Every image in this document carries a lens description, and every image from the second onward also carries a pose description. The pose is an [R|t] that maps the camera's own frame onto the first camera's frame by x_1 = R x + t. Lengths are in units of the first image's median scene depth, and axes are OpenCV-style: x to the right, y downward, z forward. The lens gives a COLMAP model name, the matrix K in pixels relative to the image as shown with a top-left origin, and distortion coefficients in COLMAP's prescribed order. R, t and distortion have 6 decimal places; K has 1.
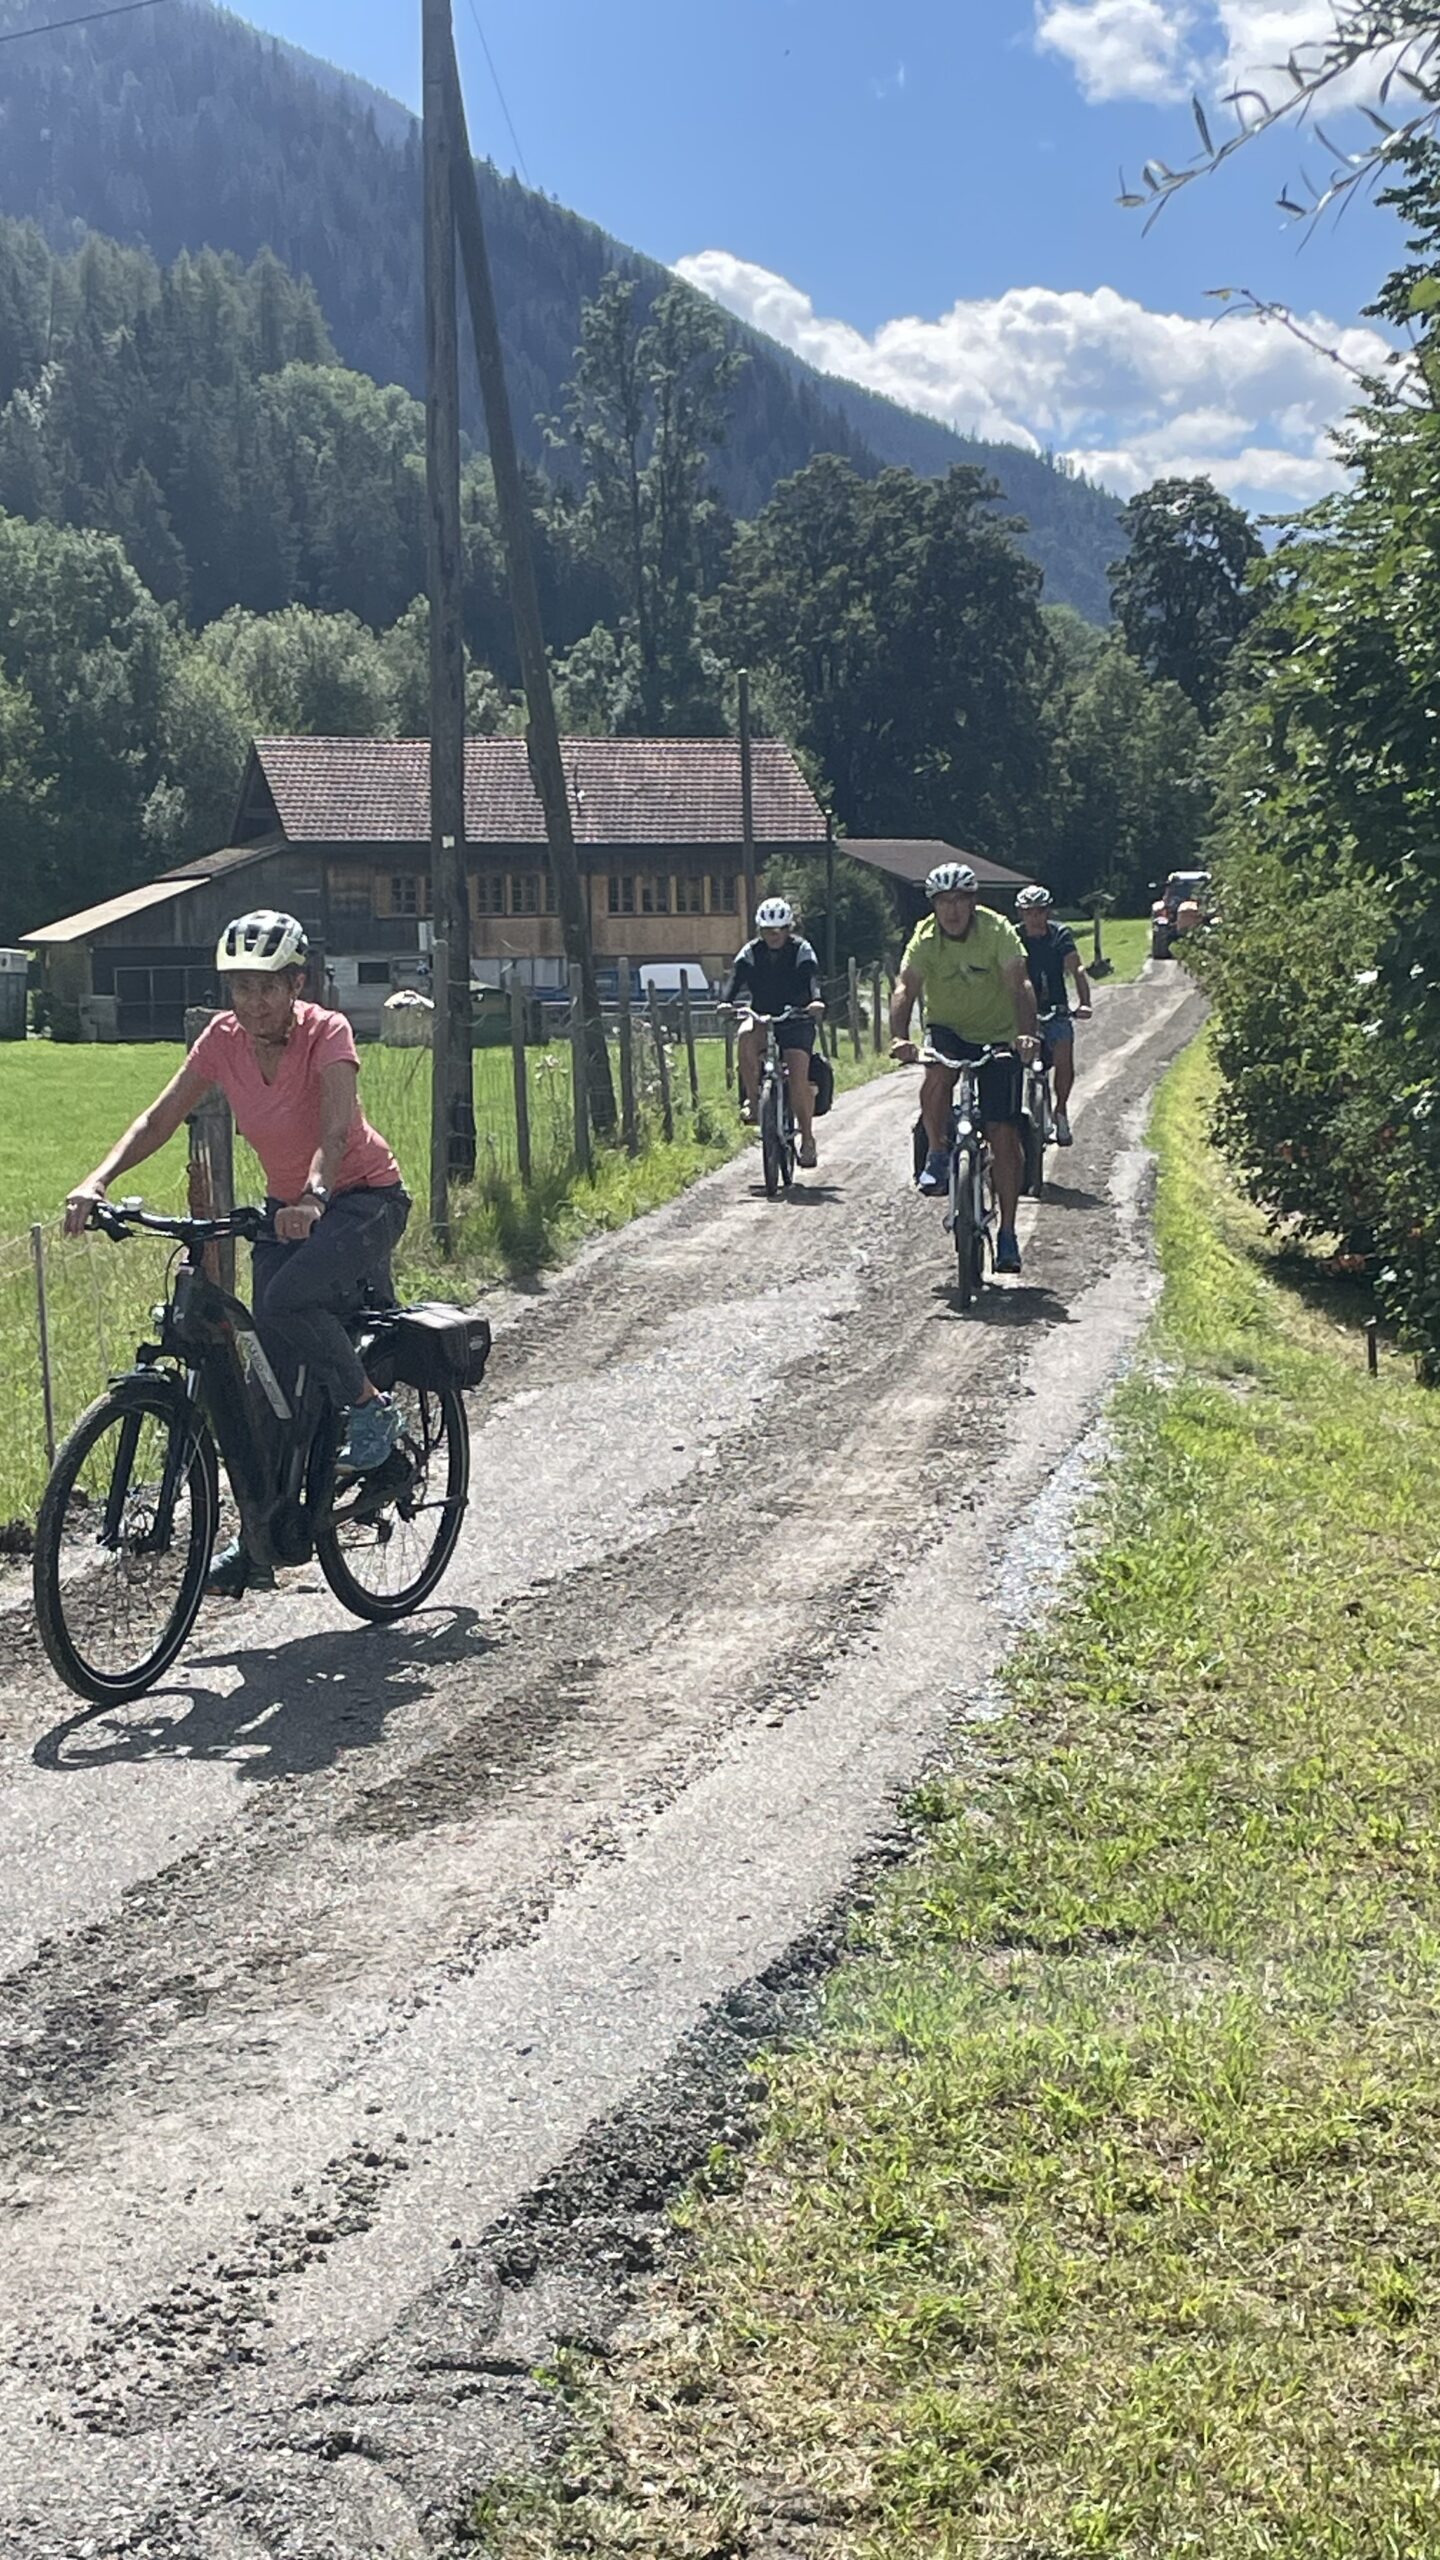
lens RADIAL K [[4258.9, 0, 718.5], [0, 4258.9, 1313.7], [0, 0, 1]] dist [0.142282, -0.269383]
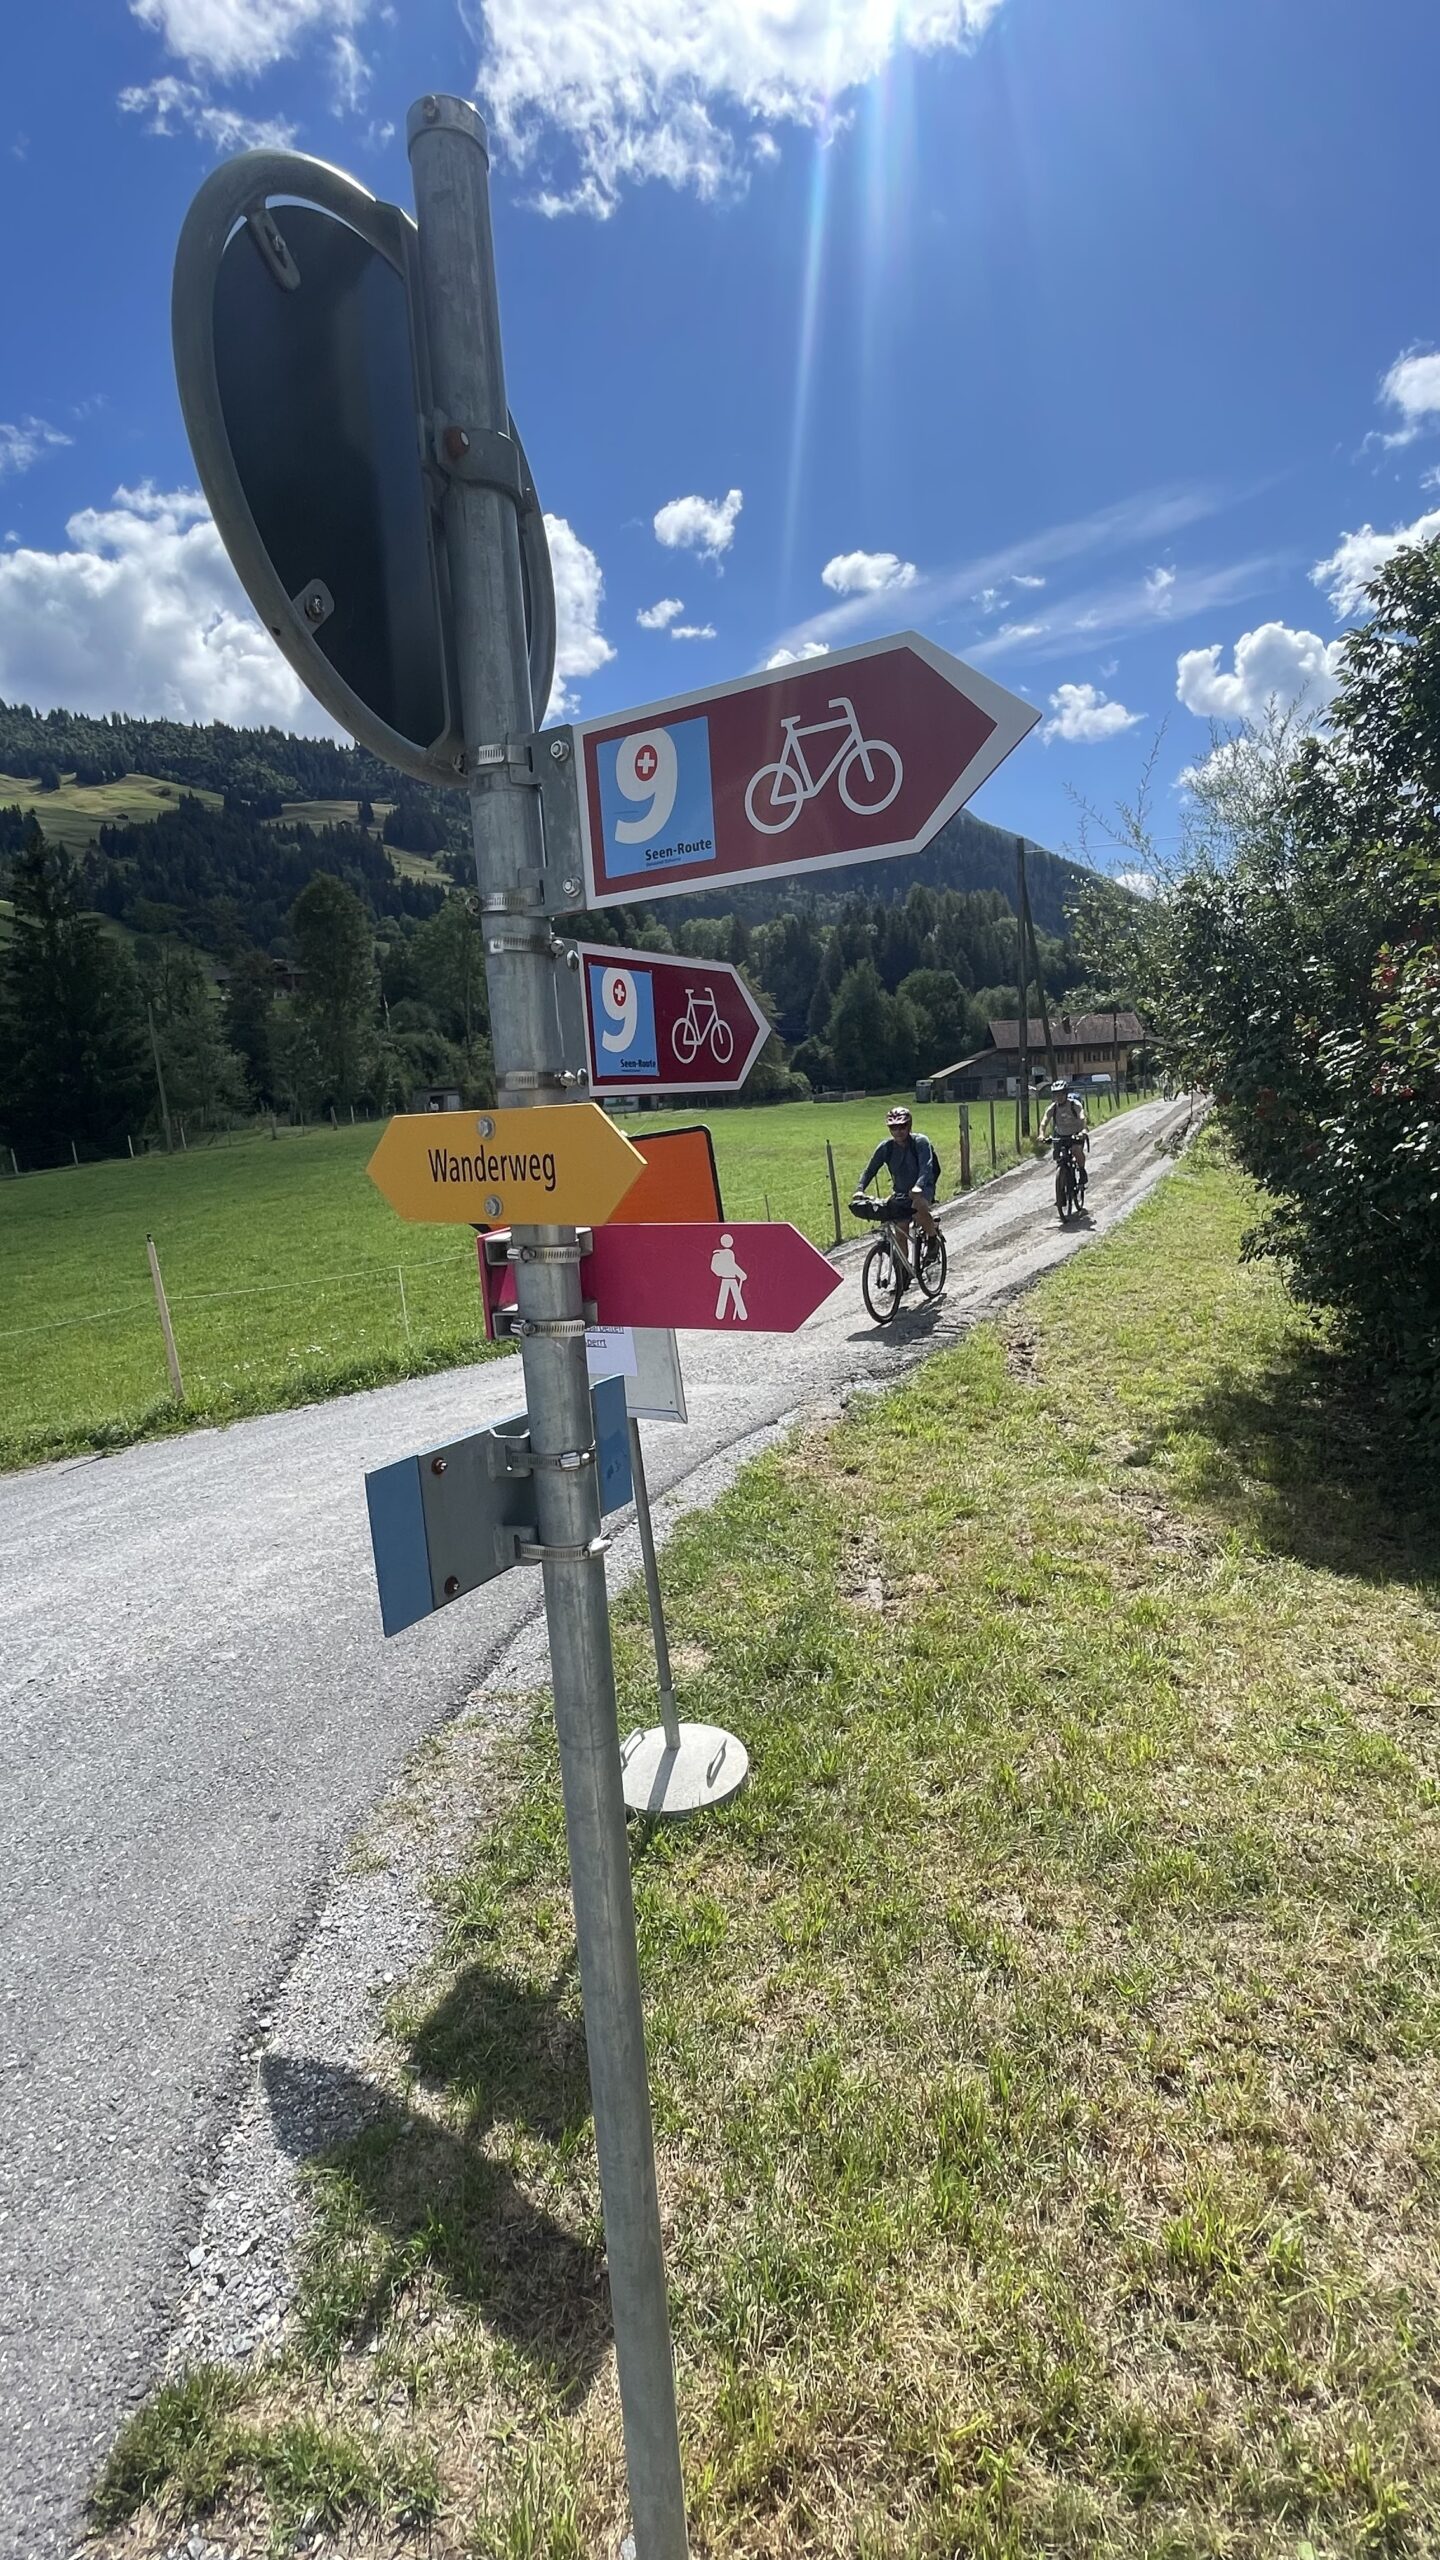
lens RADIAL K [[1141.6, 0, 720.0], [0, 1141.6, 1280.0], [0, 0, 1]] dist [-0.000068, -0.000004]
pose [[0.941171, 0.008965, -0.337813, 0.077368], [0.022476, 0.995774, 0.089045, 0.009448], [0.337183, -0.091400, 0.936992, -0.433390]]
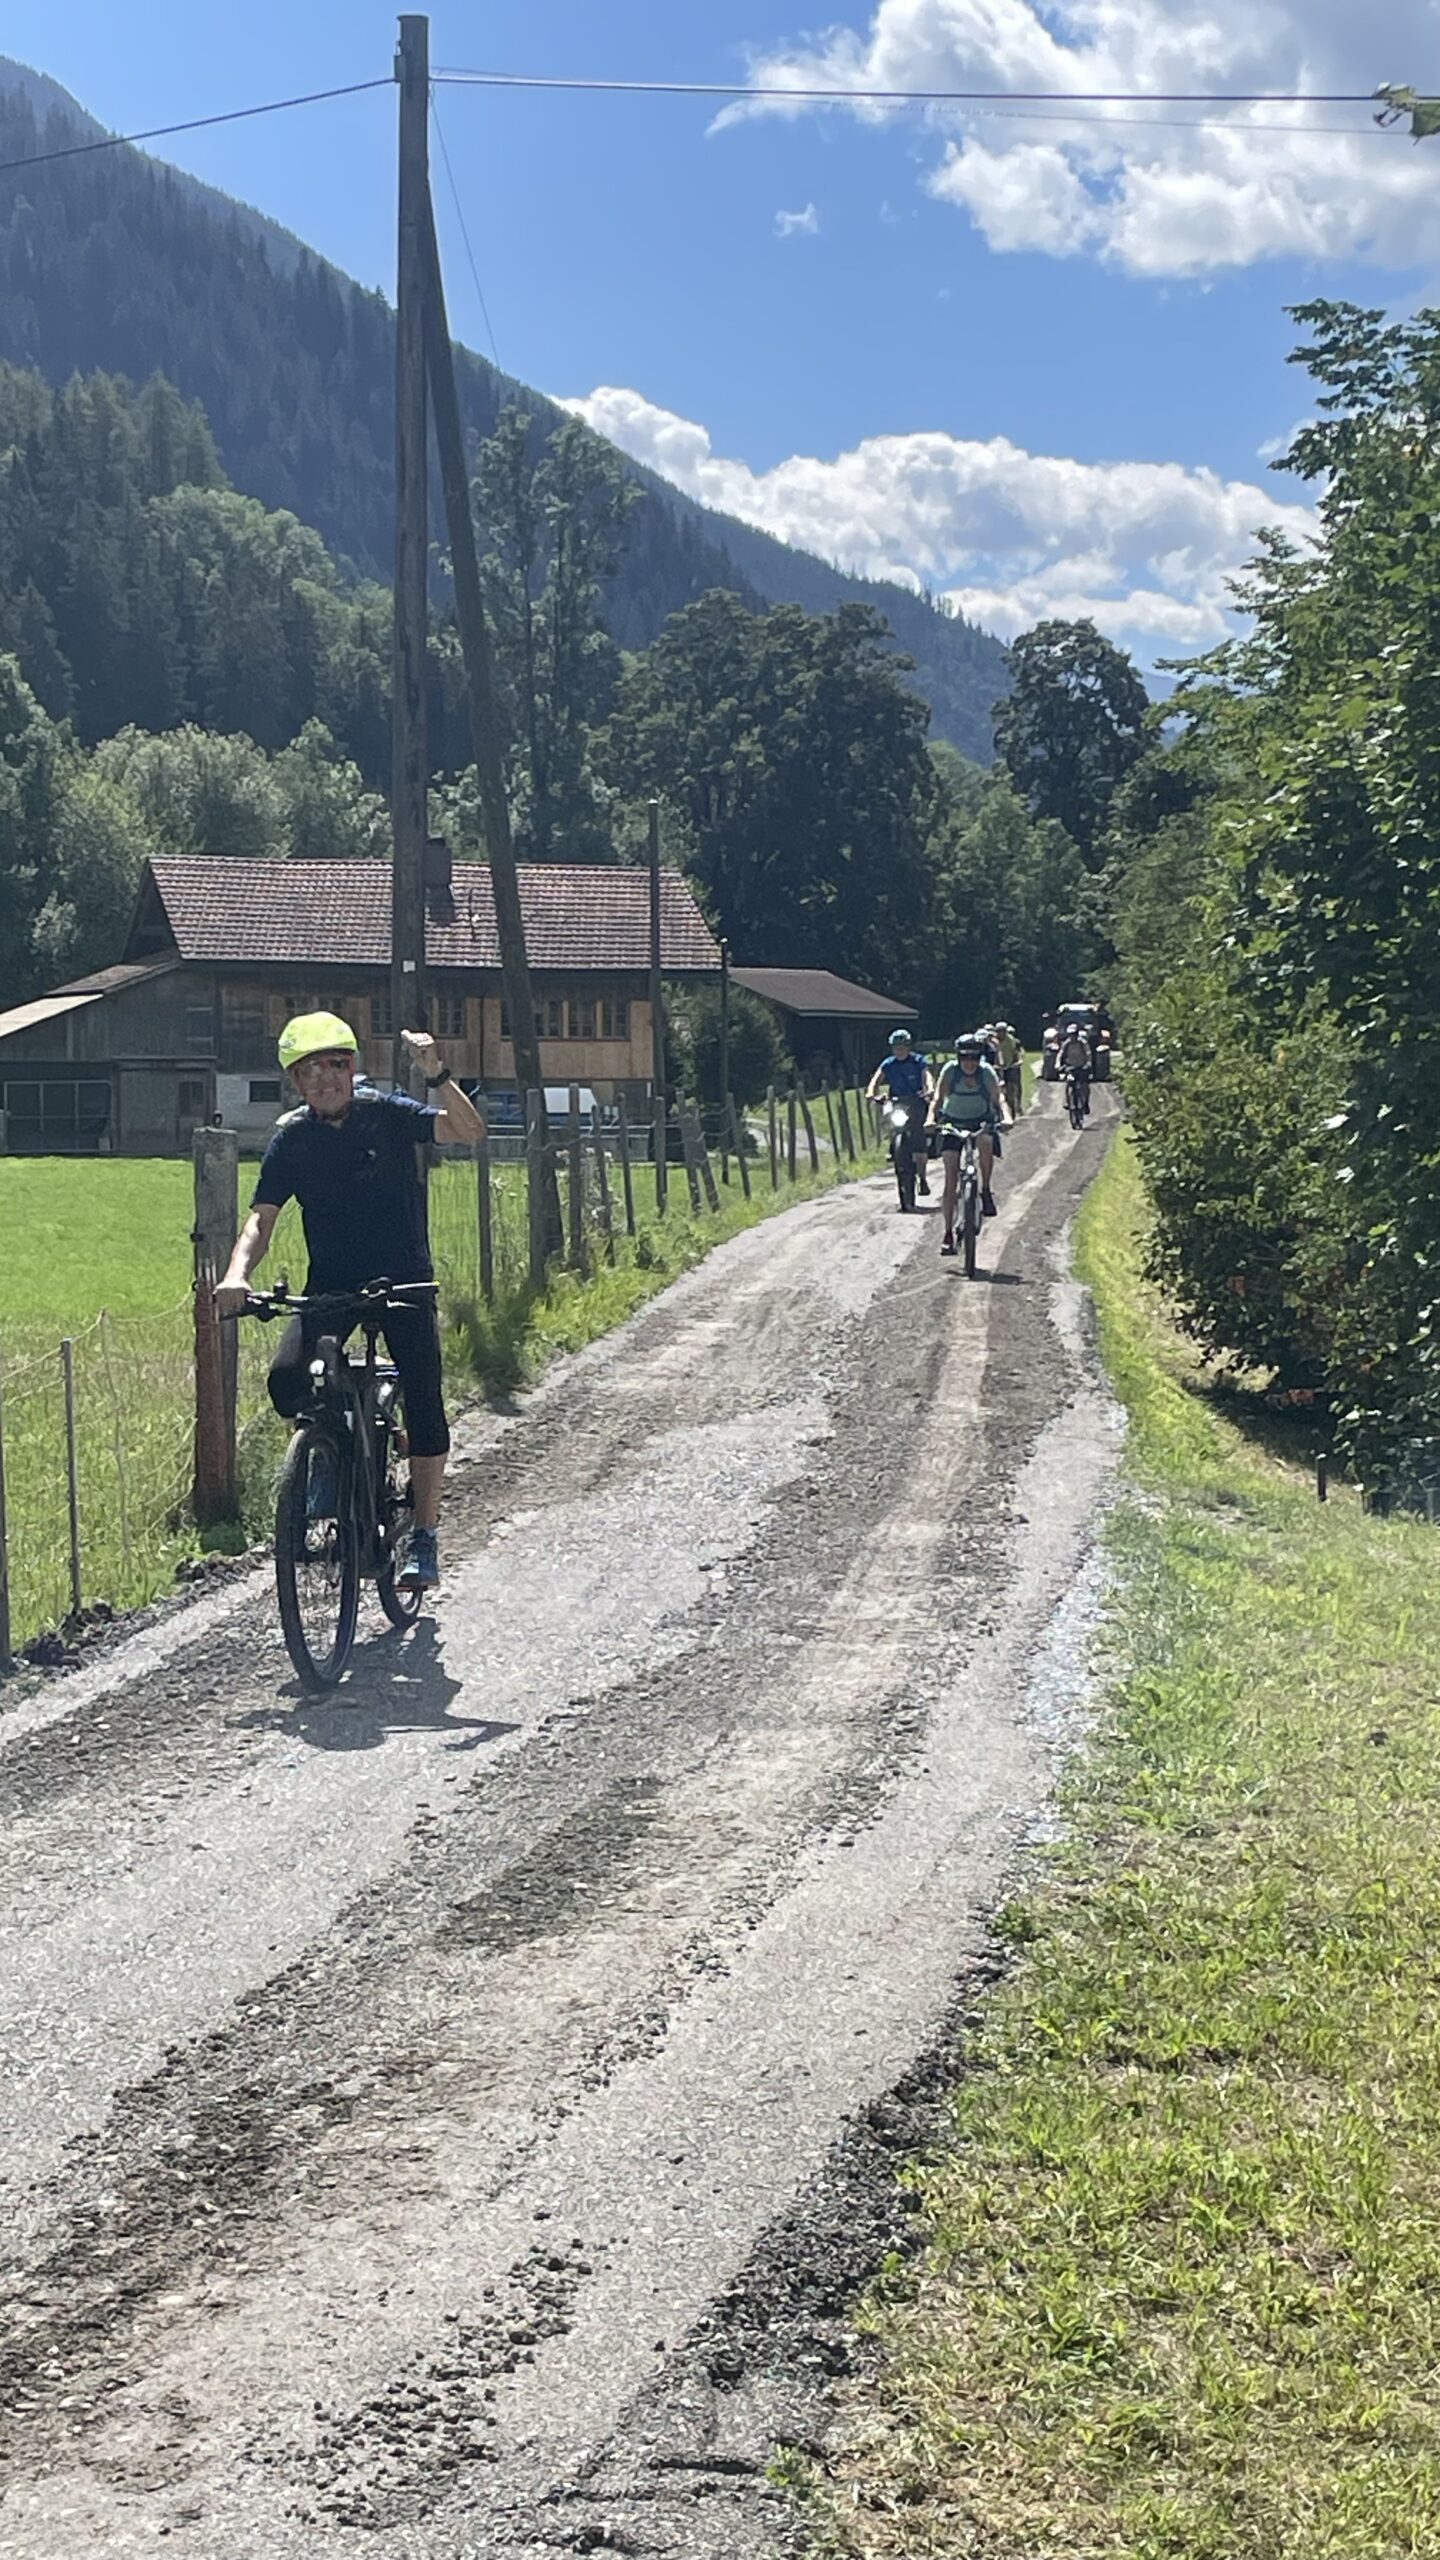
lens RADIAL K [[4258.5, 0, 720.0], [0, 4258.5, 1280.0], [0, 0, 1]] dist [0.156679, -0.401459]
pose [[0.999242, 0.016778, 0.035117, -0.043203], [-0.015468, 0.999186, -0.037252, 0.000289], [-0.035713, 0.036680, 0.998689, -0.016435]]
